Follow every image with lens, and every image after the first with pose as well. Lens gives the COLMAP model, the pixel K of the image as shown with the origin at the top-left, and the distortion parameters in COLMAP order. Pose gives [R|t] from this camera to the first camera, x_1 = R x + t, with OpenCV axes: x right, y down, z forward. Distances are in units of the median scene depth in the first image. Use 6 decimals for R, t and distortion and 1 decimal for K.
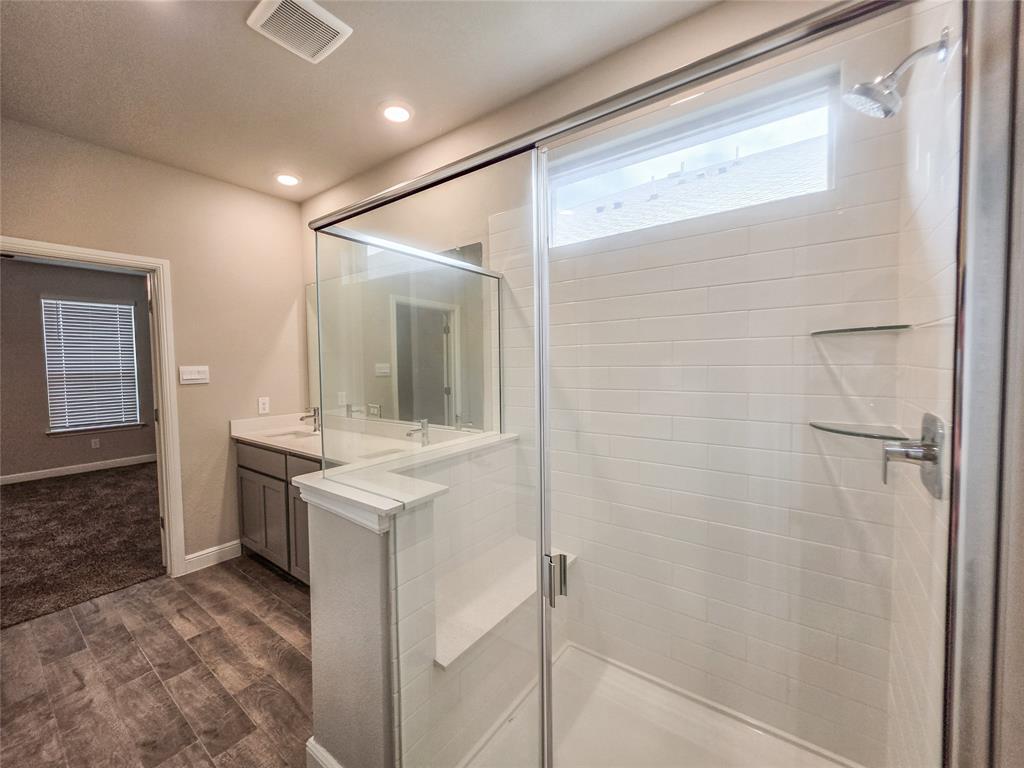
lens RADIAL K [[410.7, 0, 507.9], [0, 410.7, 383.3], [0, 0, 1]] dist [-0.006520, 0.001924]
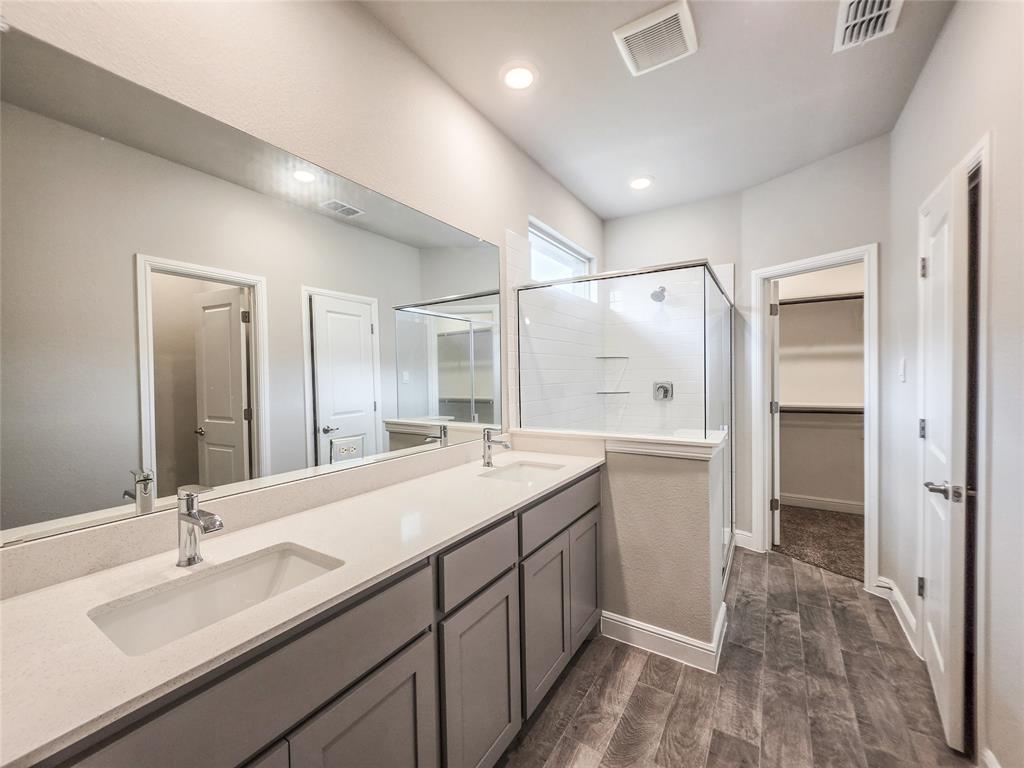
lens RADIAL K [[410.7, 0, 512.5], [0, 410.7, 383.6], [0, 0, 1]] dist [-0.006520, 0.001924]
pose [[-0.071841, -0.005268, 0.997402, -0.854066], [0.058977, 0.998214, 0.009520, -0.006566], [-0.995671, 0.059507, -0.071402, 0.827238]]
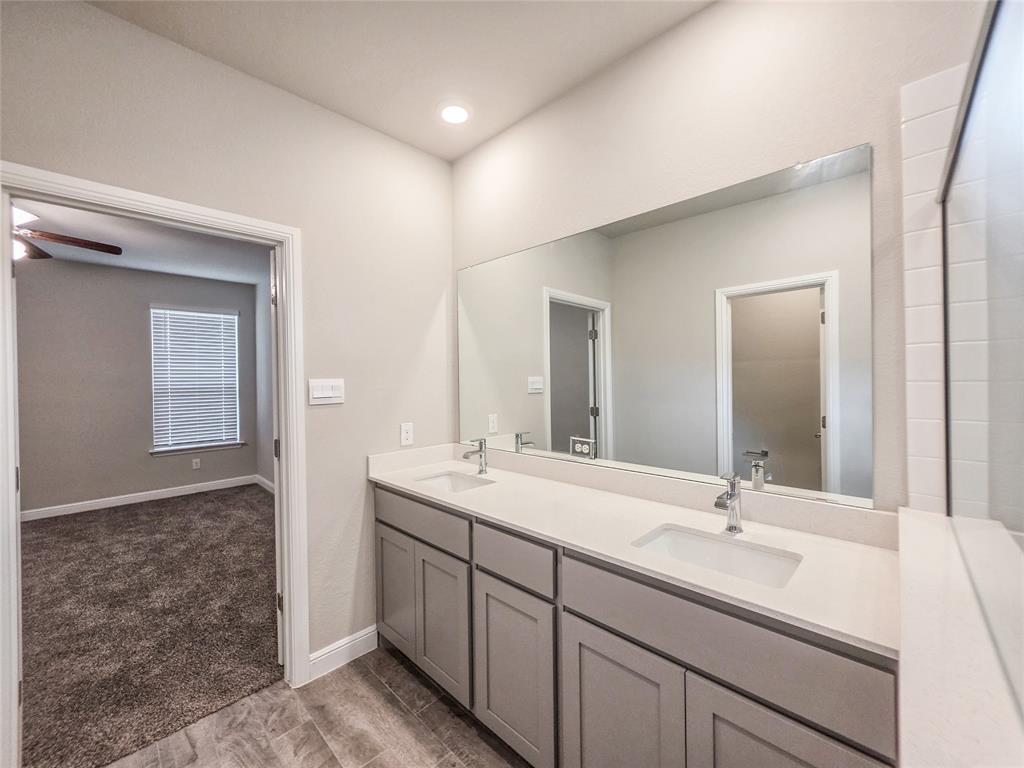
lens RADIAL K [[410.7, 0, 509.3], [0, 410.7, 382.9], [0, 0, 1]] dist [-0.006520, 0.001924]
pose [[0.990537, 0.001449, -0.137238, -0.338508], [-0.006503, 0.999317, -0.036386, -0.011045], [0.137091, 0.036934, 0.989870, 0.325428]]
